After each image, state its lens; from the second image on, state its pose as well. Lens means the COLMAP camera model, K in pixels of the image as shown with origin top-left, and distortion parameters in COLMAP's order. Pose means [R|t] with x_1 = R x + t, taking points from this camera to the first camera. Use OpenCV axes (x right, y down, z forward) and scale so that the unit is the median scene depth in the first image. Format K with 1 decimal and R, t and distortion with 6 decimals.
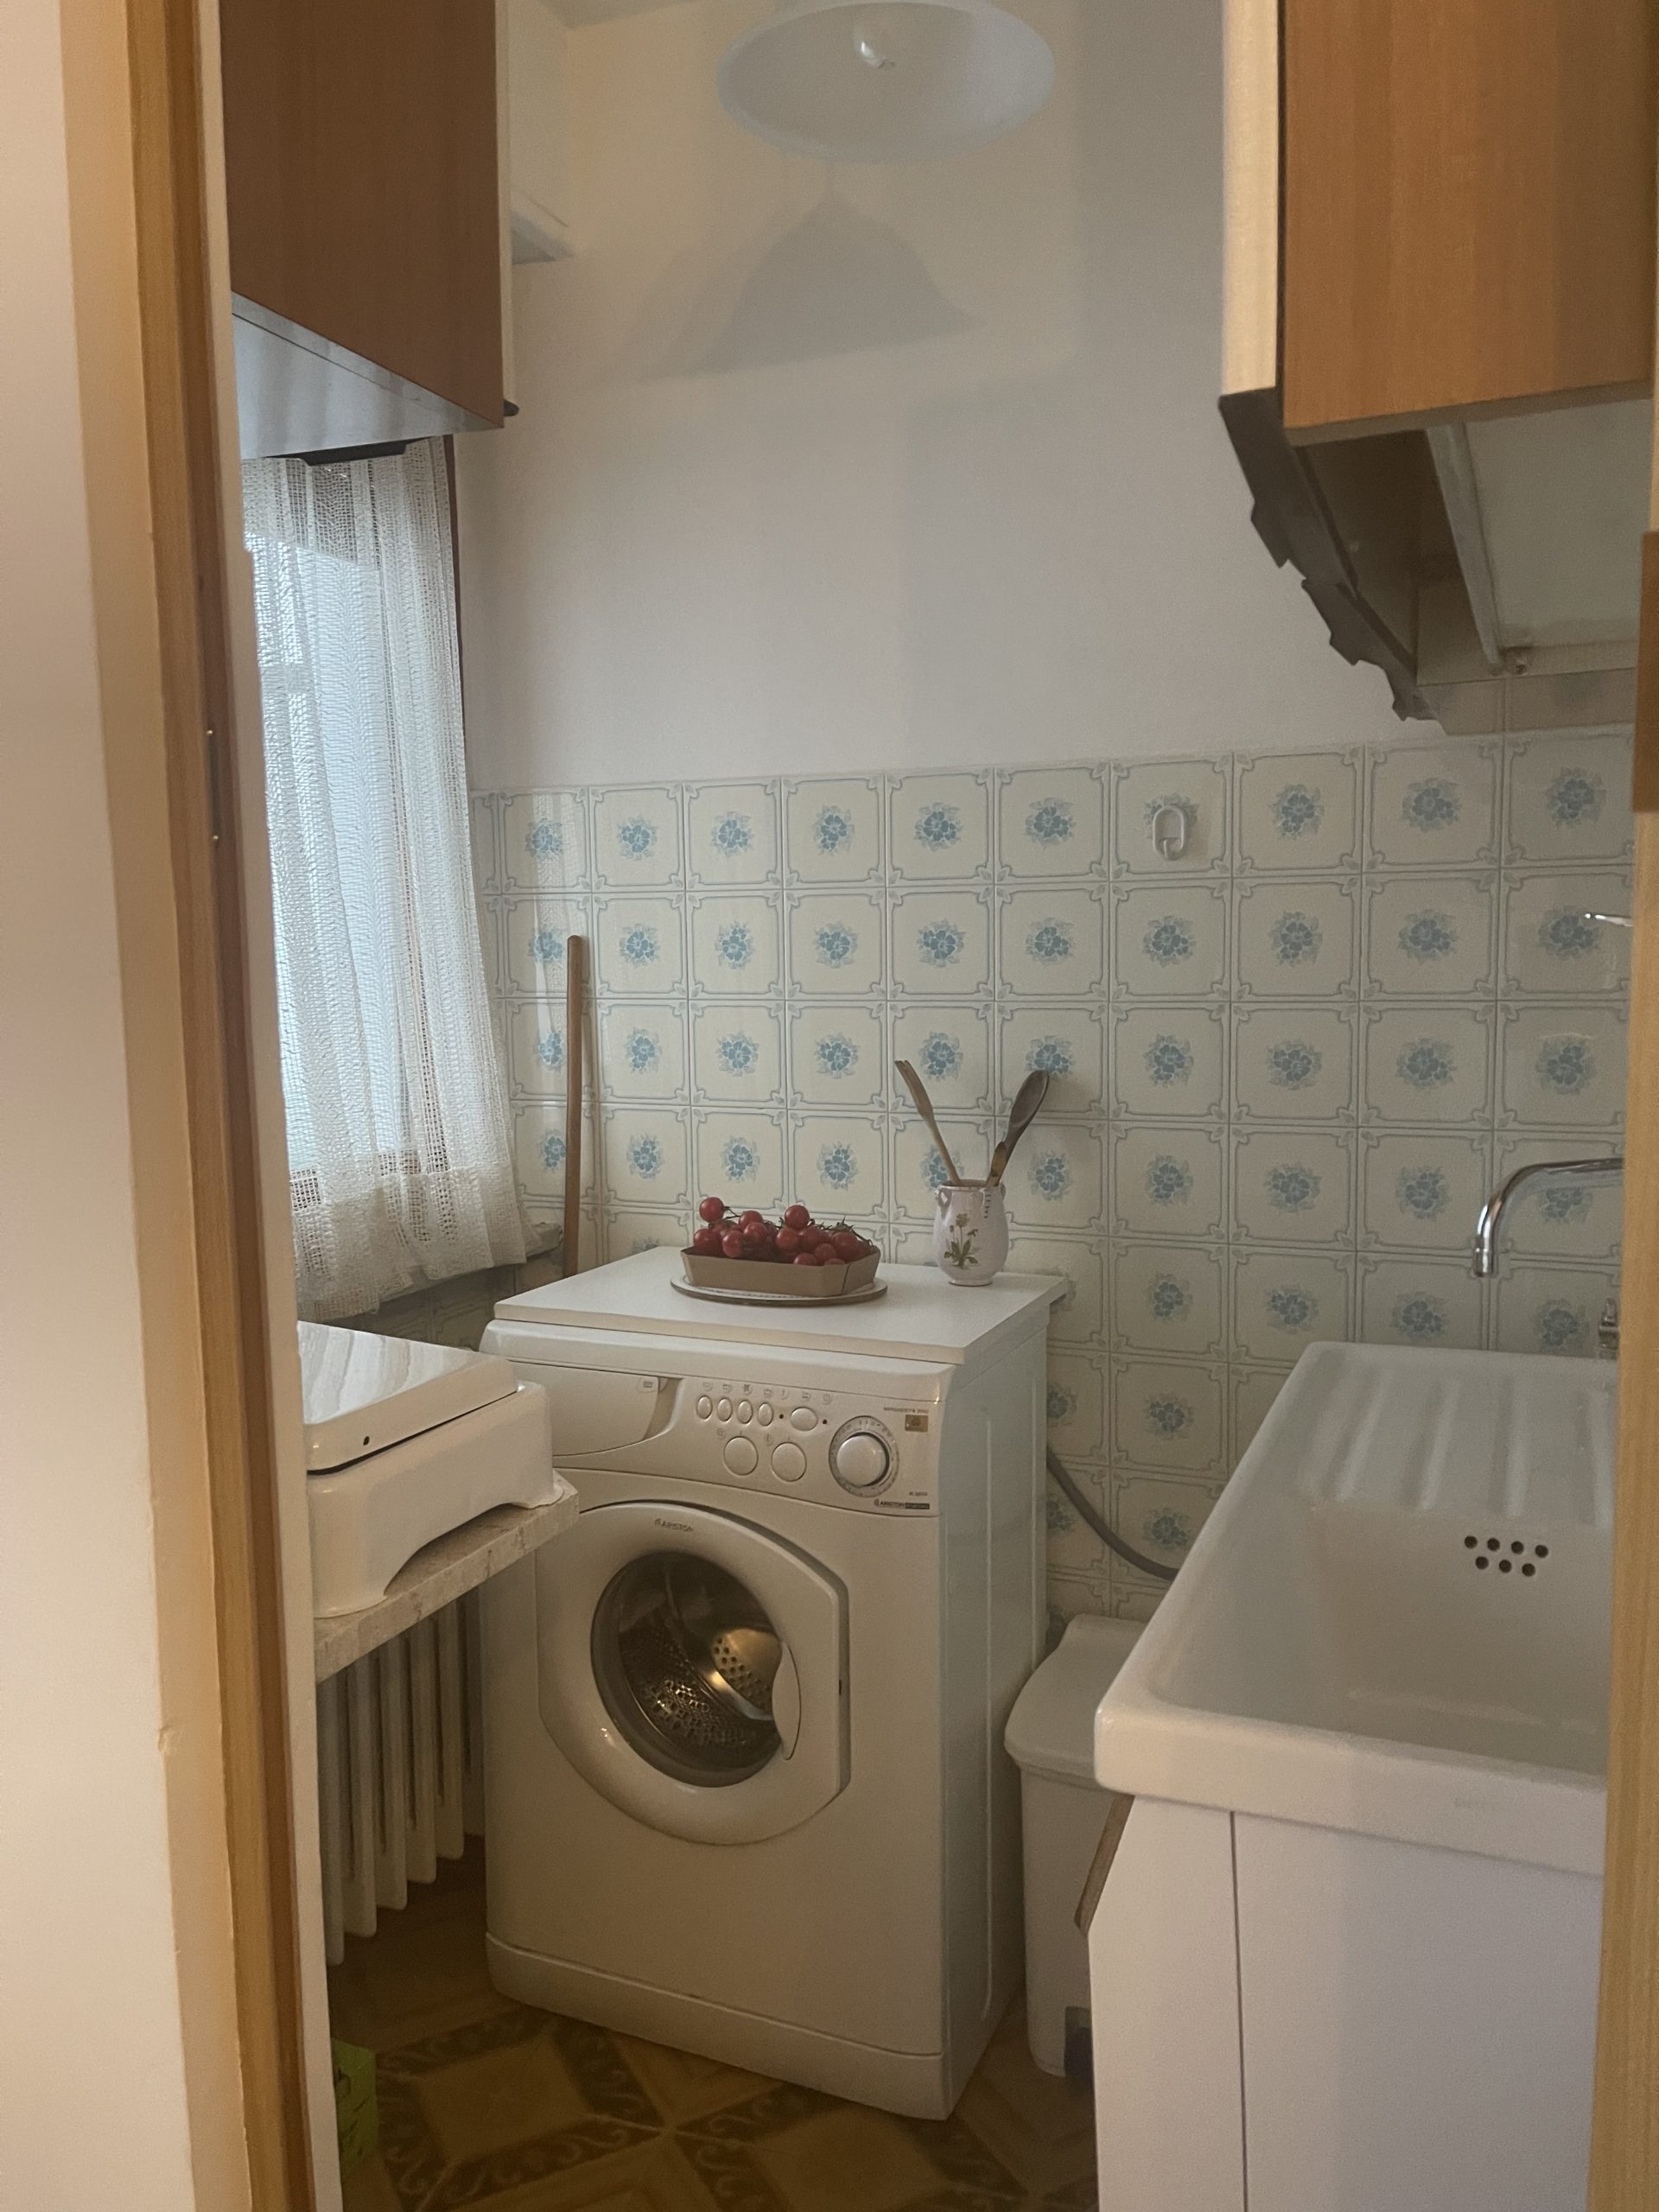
lens RADIAL K [[1652.9, 0, 843.2], [0, 1652.9, 1094.0], [0, 0, 1]] dist [0.052579, -0.066262]
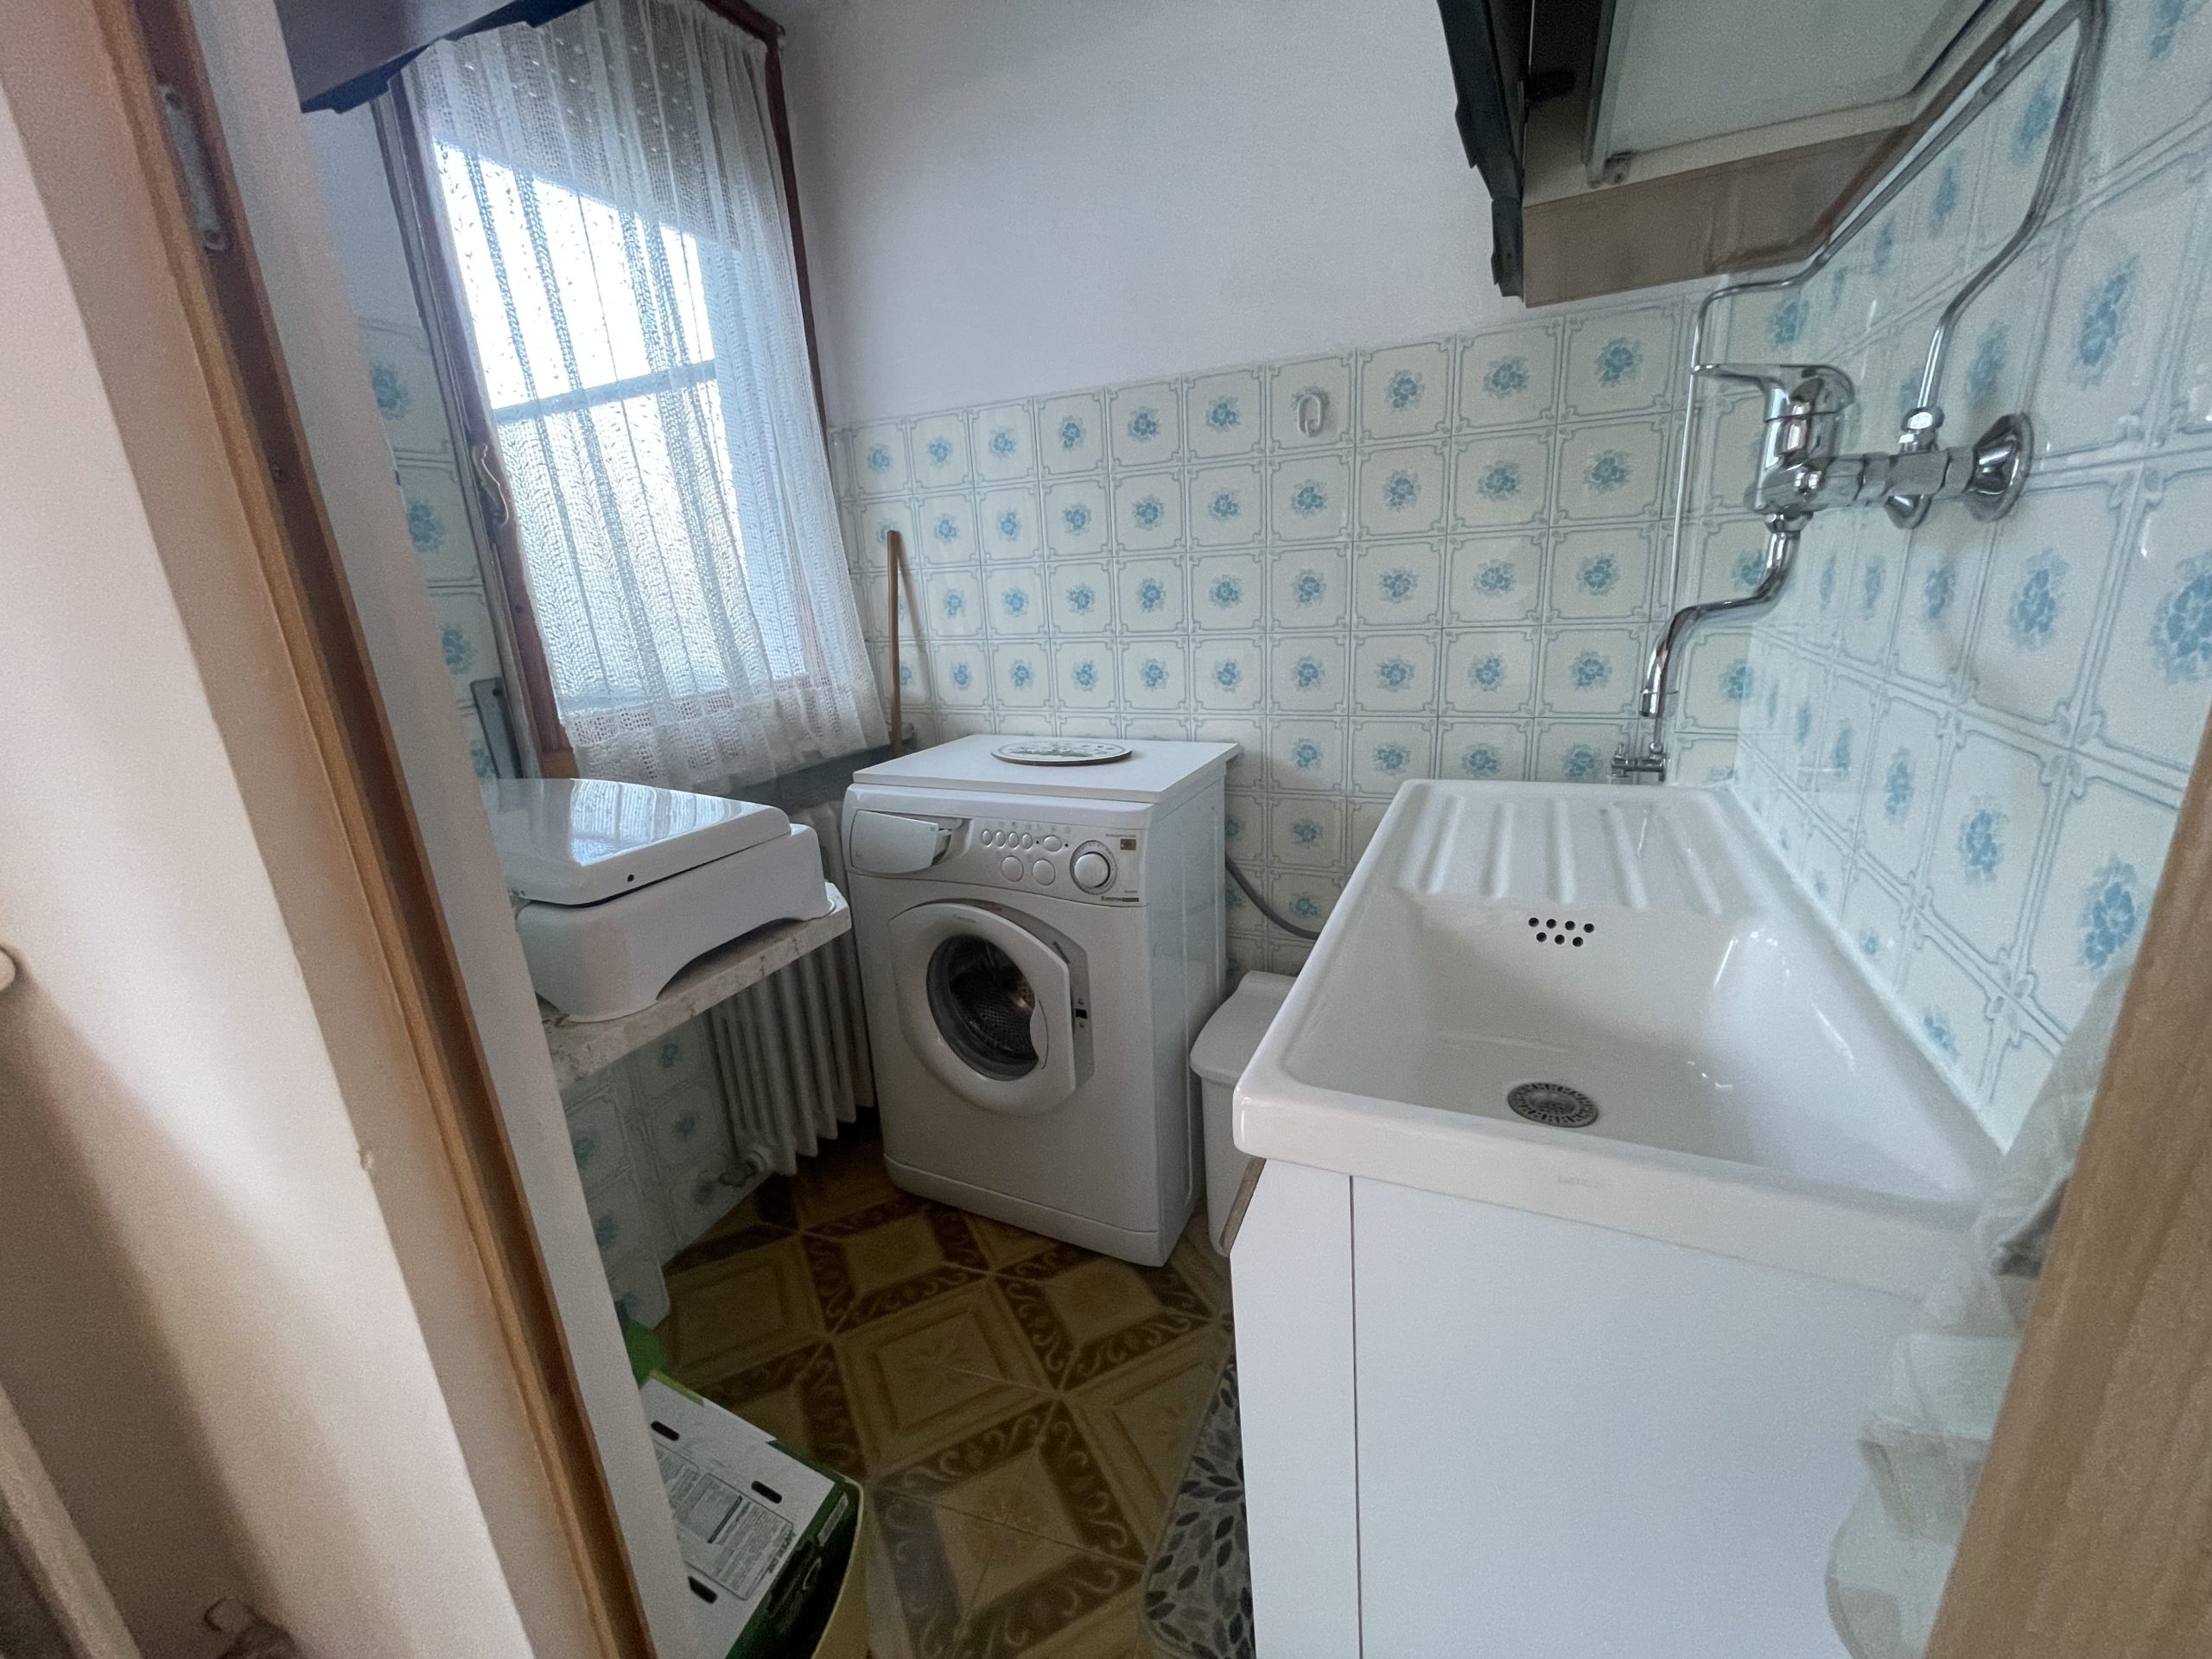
lens RADIAL K [[880.6, 0, 1104.5], [0, 880.6, 826.8], [0, 0, 1]] dist [-0.003296, -0.000311]
pose [[0.998743, -0.029982, -0.040166, 0.050636], [0.036806, 0.982664, 0.181706, 0.041530], [0.034022, -0.182956, 0.982532, 0.236199]]
